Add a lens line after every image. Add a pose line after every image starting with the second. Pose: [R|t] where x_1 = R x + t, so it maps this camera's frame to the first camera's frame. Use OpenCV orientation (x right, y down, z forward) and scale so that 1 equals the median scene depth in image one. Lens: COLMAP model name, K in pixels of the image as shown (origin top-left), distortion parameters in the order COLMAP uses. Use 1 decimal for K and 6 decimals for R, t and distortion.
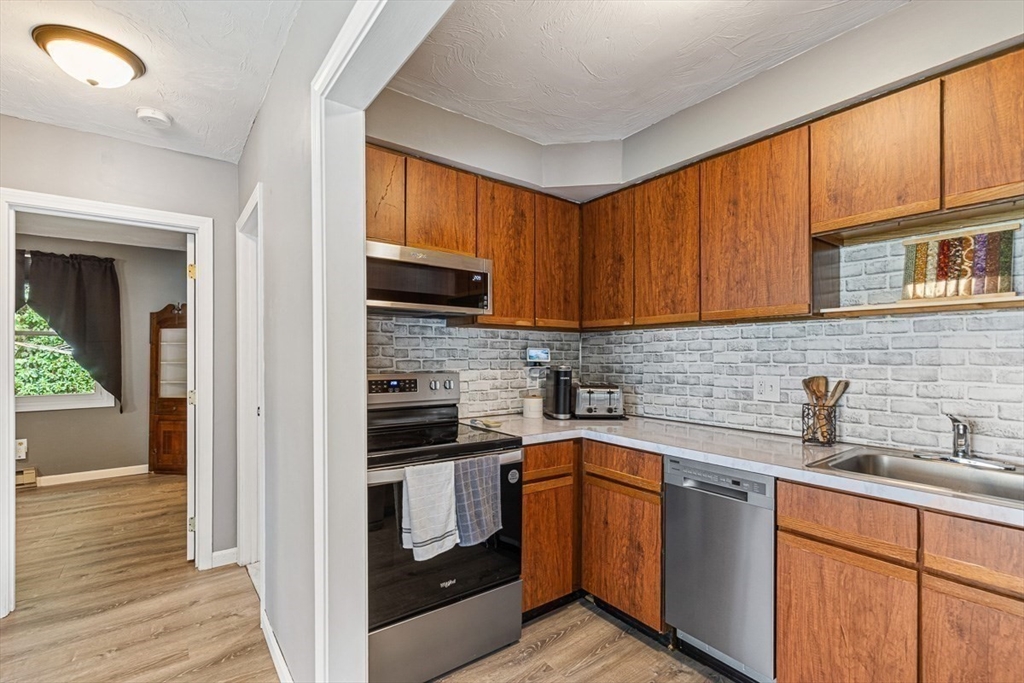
lens RADIAL K [[465.3, 0, 512.2], [0, 465.3, 353.7], [0, 0, 1]] dist [0.005740, -0.000670]
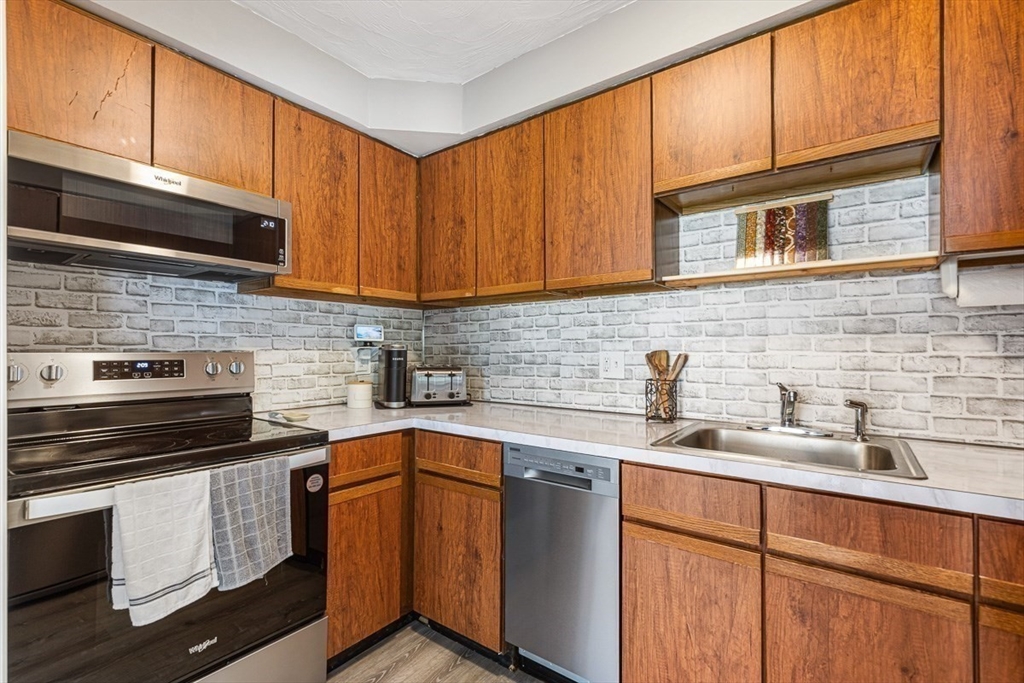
lens RADIAL K [[462.6, 0, 513.8], [0, 462.6, 343.4], [0, 0, 1]] dist [0.008403, -0.001094]
pose [[0.959554, 0.000090, 0.281523, 0.096291], [0.002712, 0.999951, -0.009566, 0.040443], [-0.281510, 0.009942, 0.959507, 0.165412]]
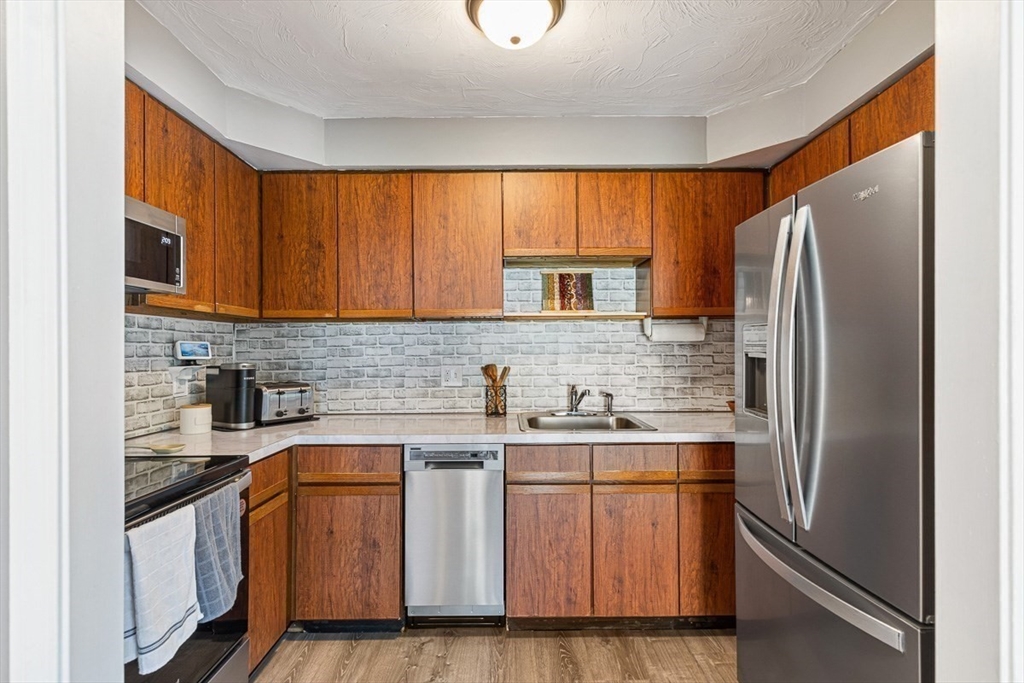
lens RADIAL K [[462.6, 0, 513.8], [0, 462.6, 343.4], [0, 0, 1]] dist [0.008403, -0.001094]
pose [[0.595877, 0.002376, 0.803072, -0.326574], [0.006180, 0.999952, -0.007543, 0.000272], [-0.803052, 0.009458, 0.595834, 0.167337]]
